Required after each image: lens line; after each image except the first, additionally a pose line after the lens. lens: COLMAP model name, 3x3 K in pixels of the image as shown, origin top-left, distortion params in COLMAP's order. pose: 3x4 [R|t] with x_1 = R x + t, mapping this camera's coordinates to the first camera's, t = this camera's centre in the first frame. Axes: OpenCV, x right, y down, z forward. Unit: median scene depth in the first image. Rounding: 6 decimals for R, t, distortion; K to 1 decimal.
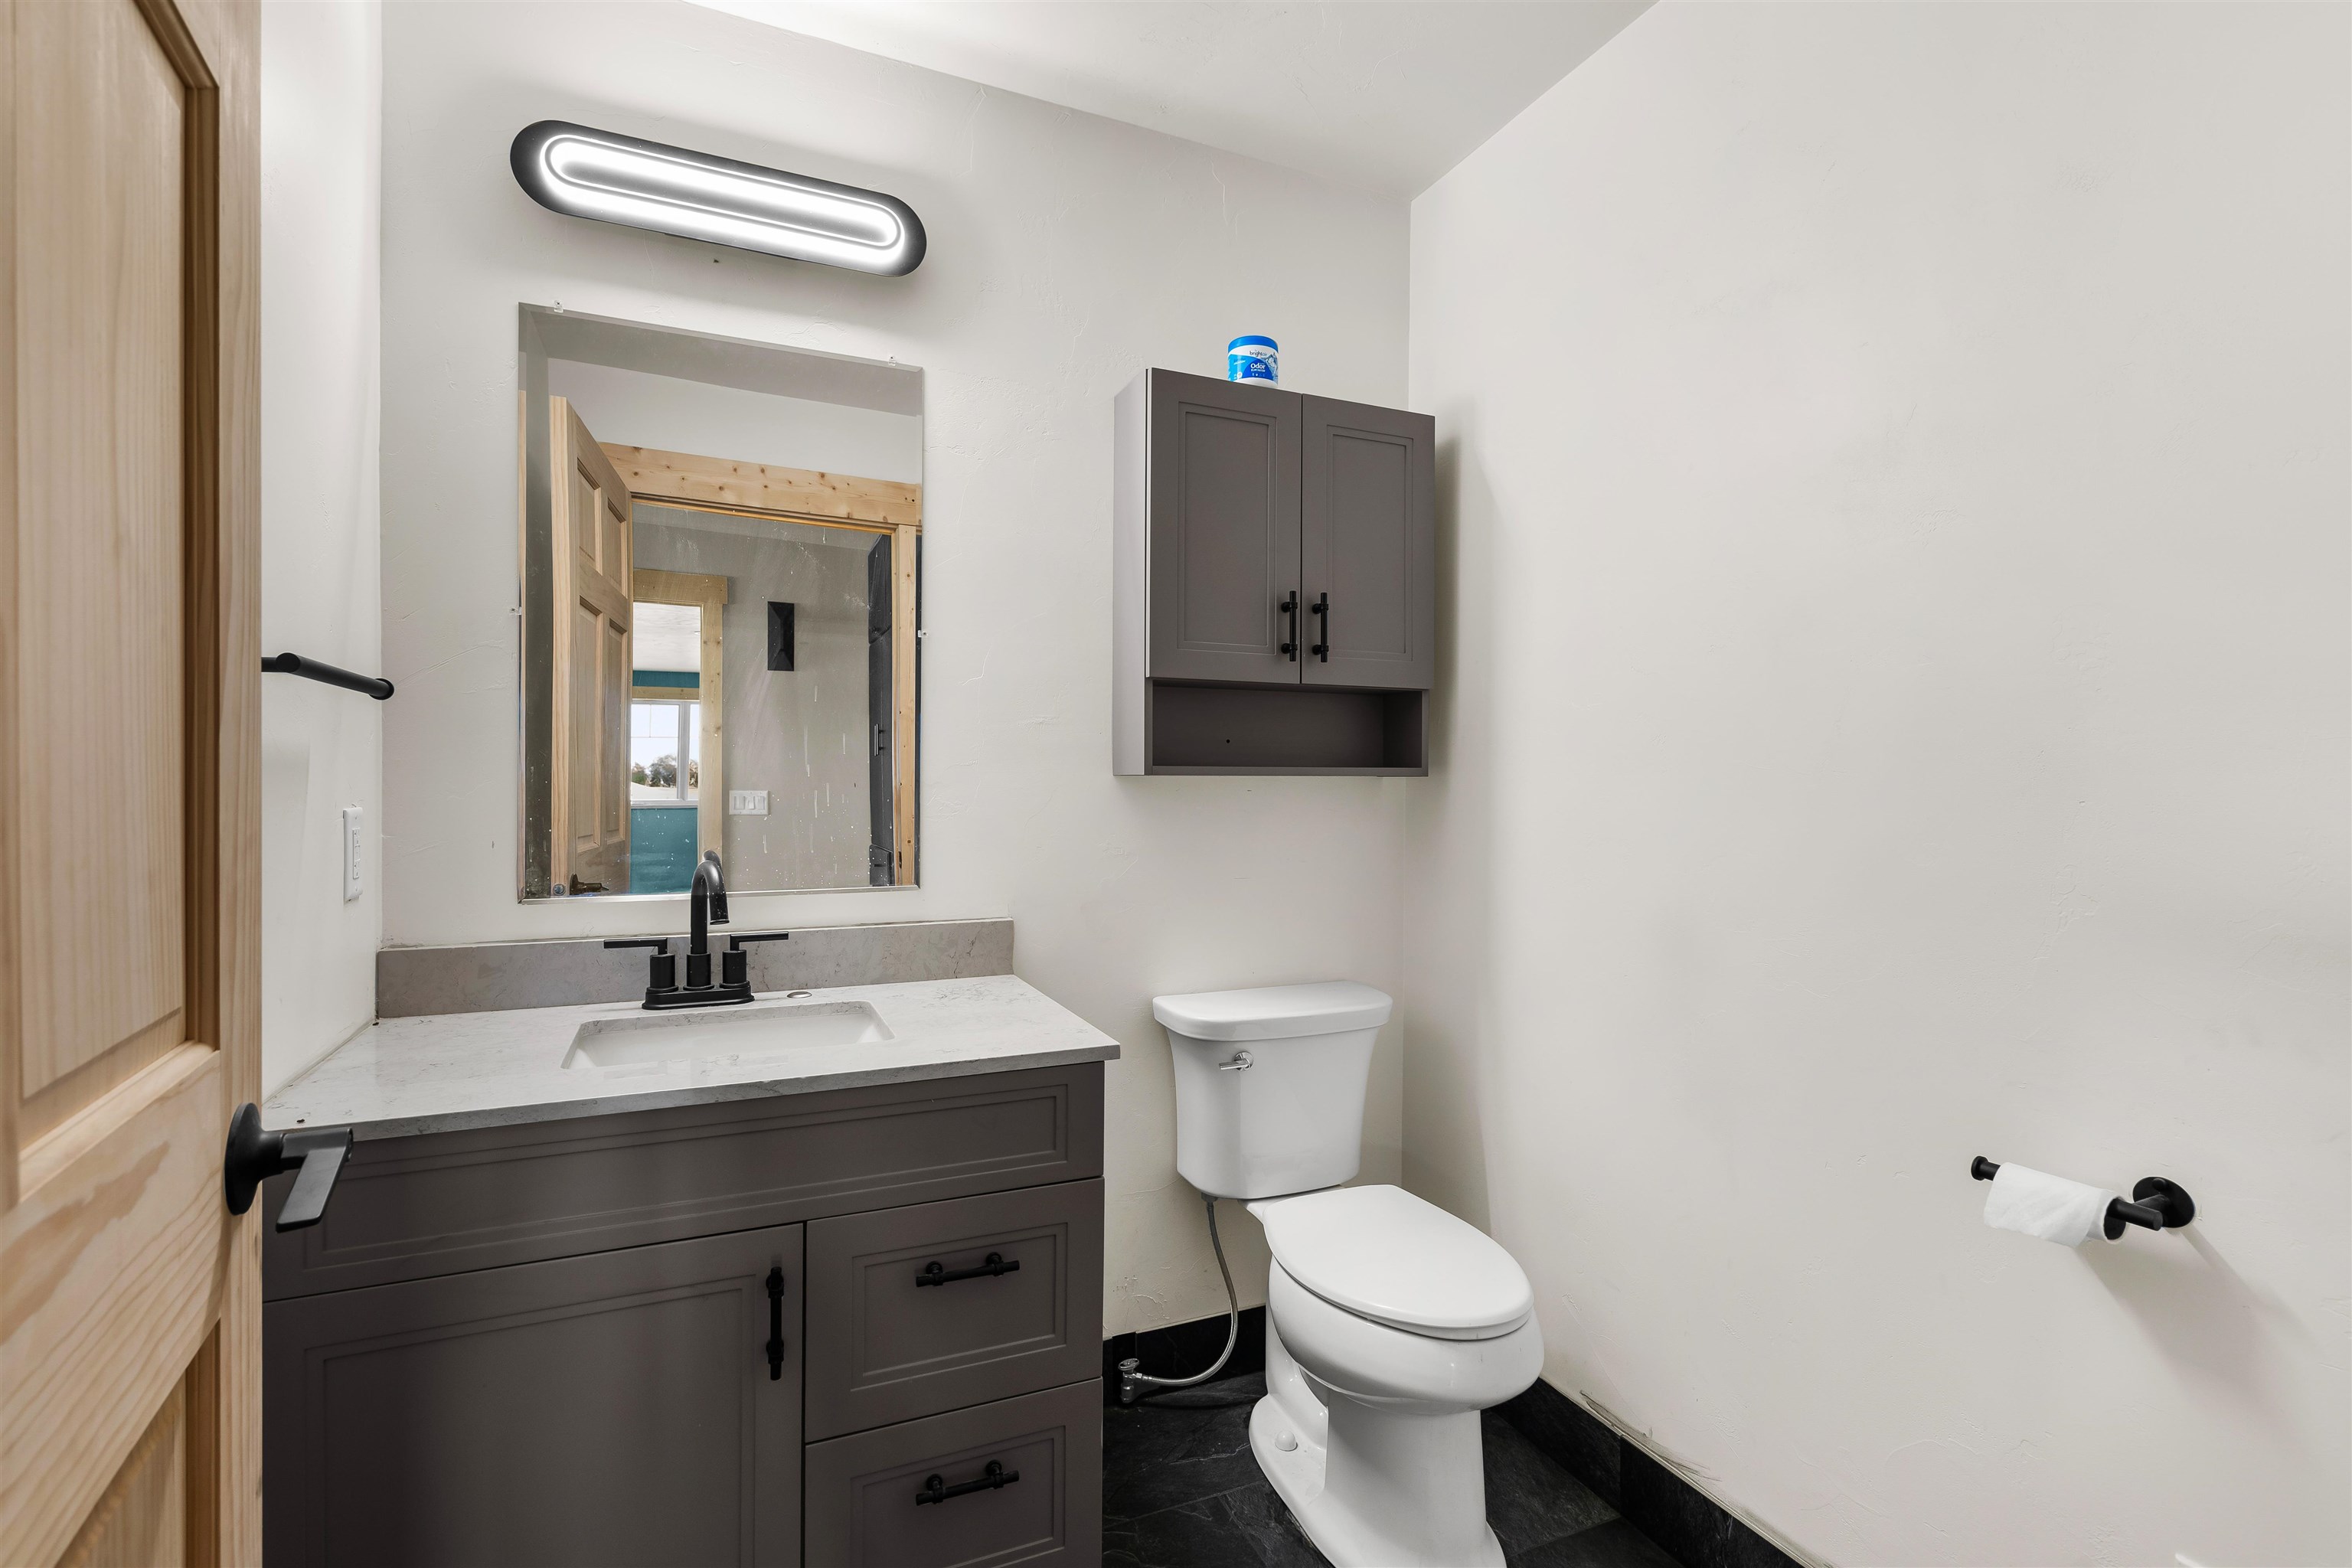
lens RADIAL K [[1083.0, 0, 1182.8], [0, 1083.0, 781.6], [0, 0, 1]] dist [-0.005710, 0.000577]
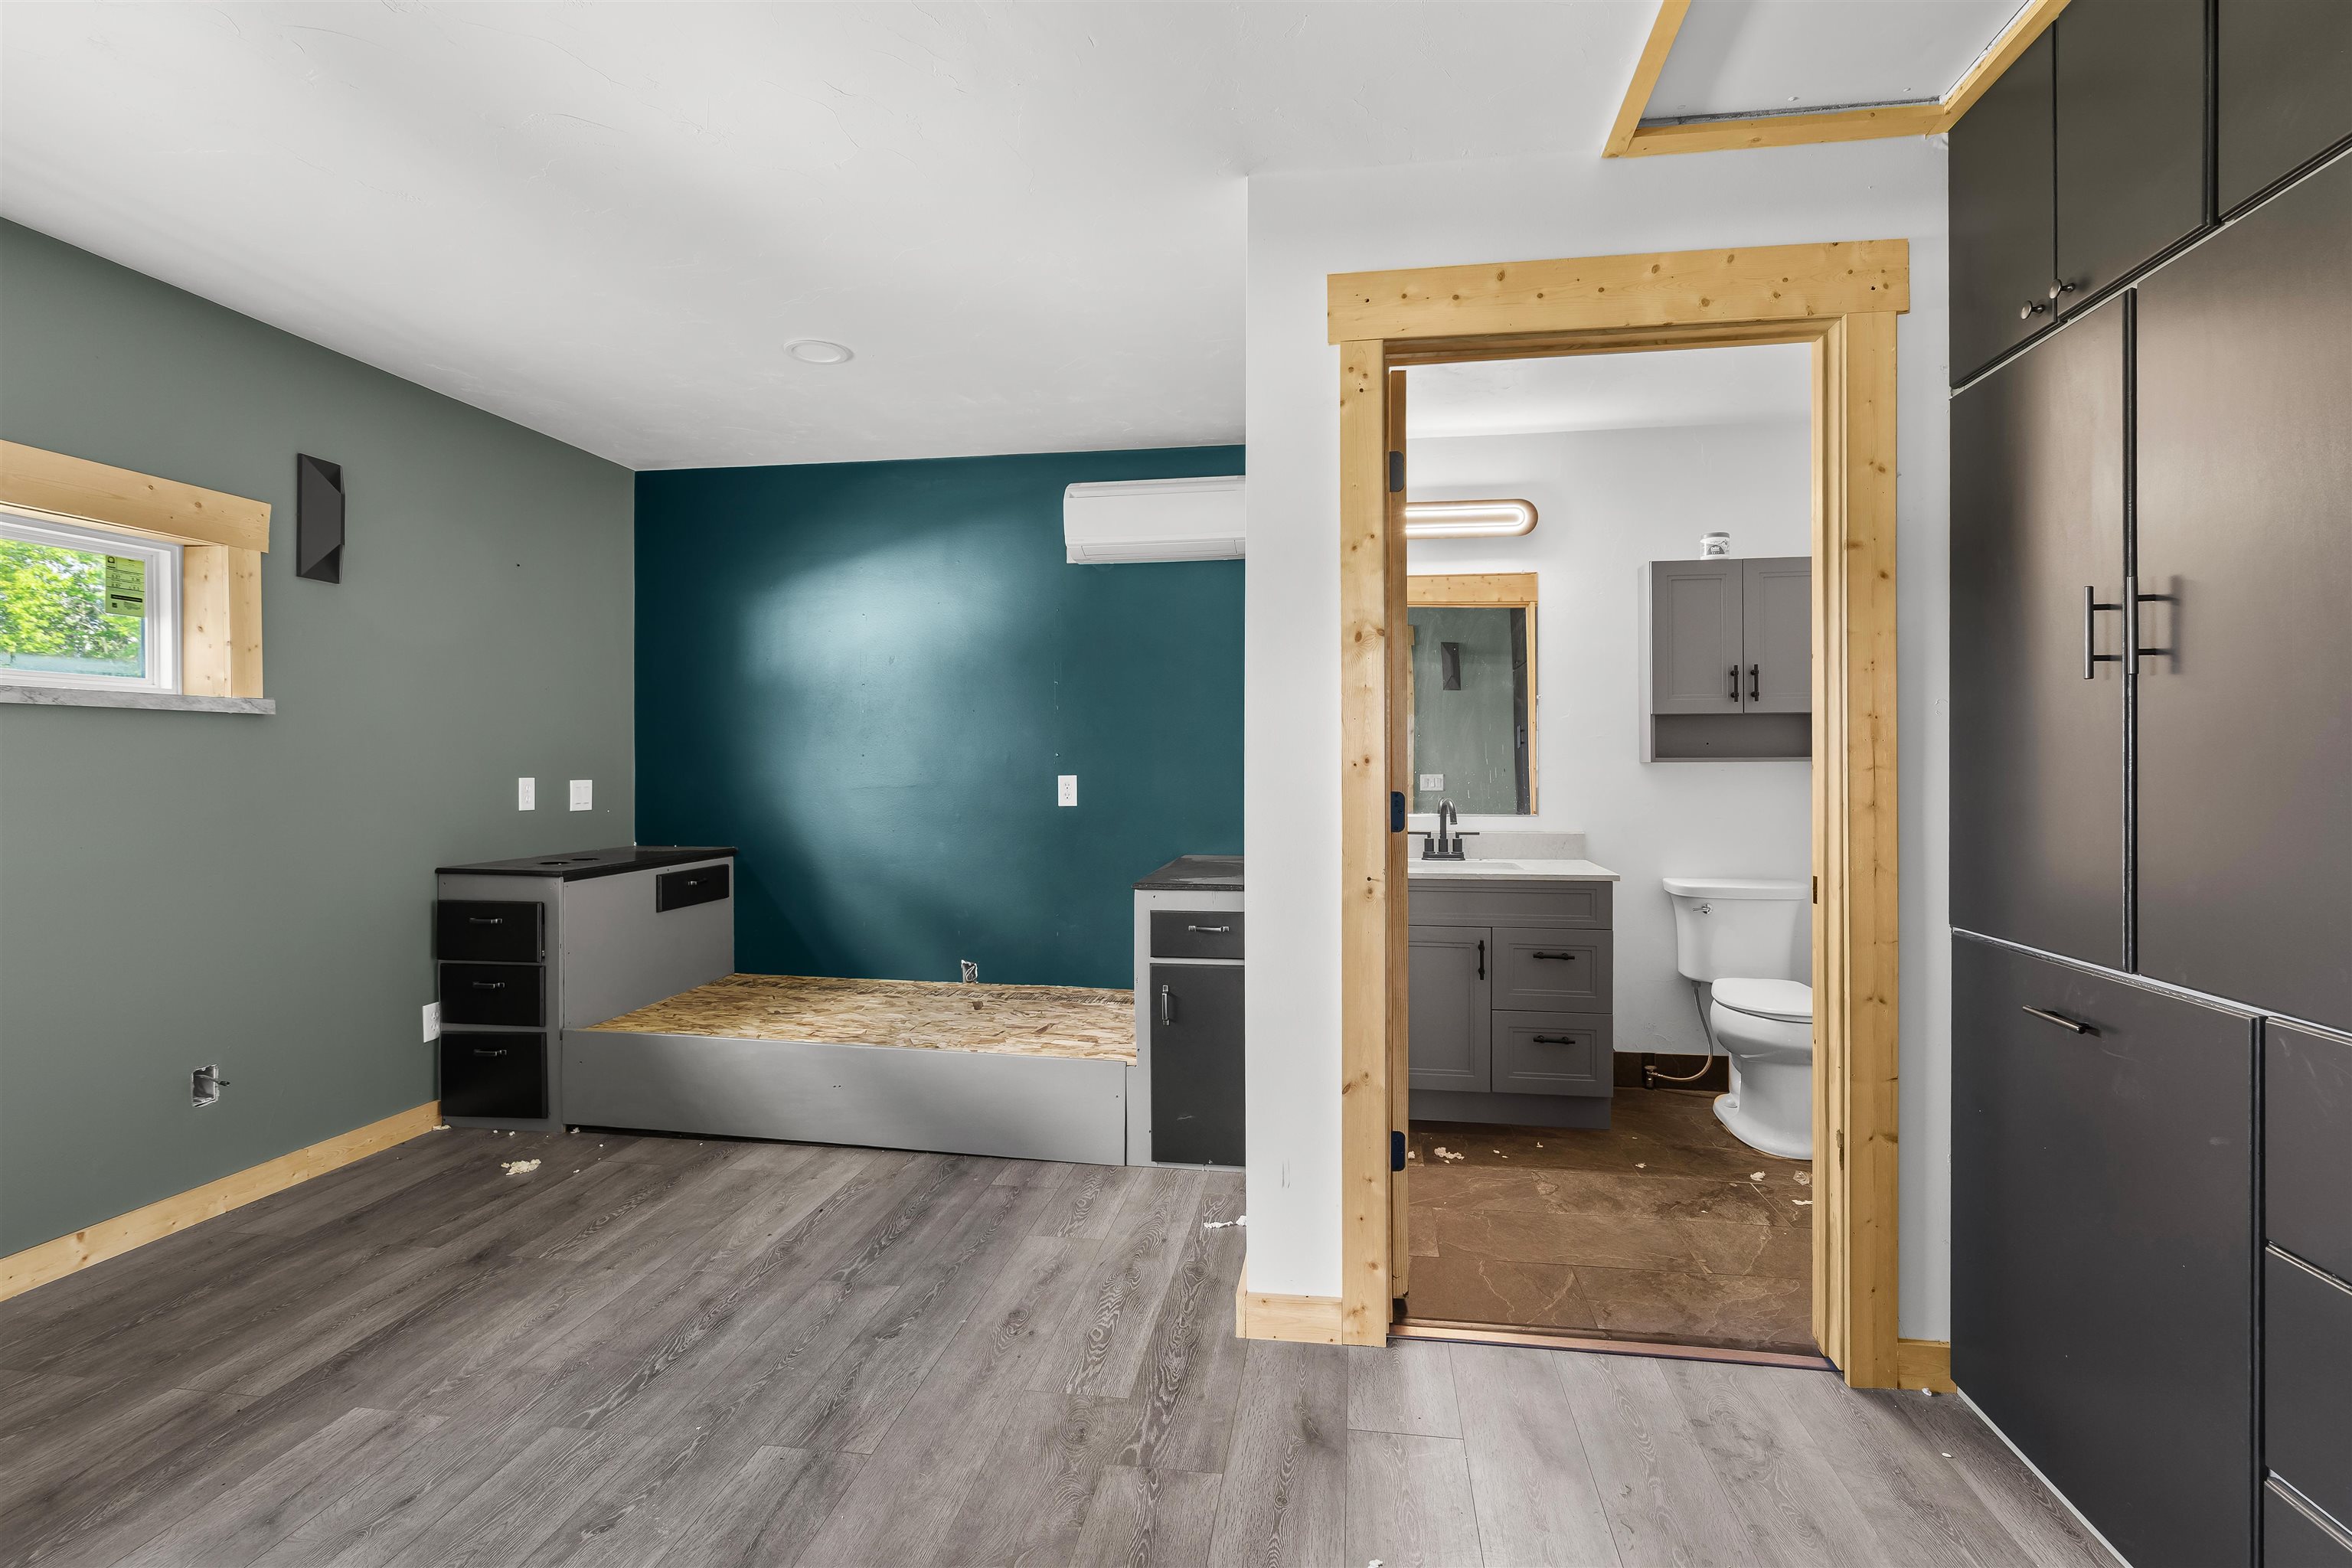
lens RADIAL K [[1083.0, 0, 1184.3], [0, 1083.0, 768.2], [0, 0, 1]] dist [-0.005710, 0.000577]
pose [[0.838870, -0.004786, -0.544311, 0.325708], [0.006557, 0.999978, 0.001314, -0.003195], [0.544292, -0.004672, 0.838883, -1.140945]]
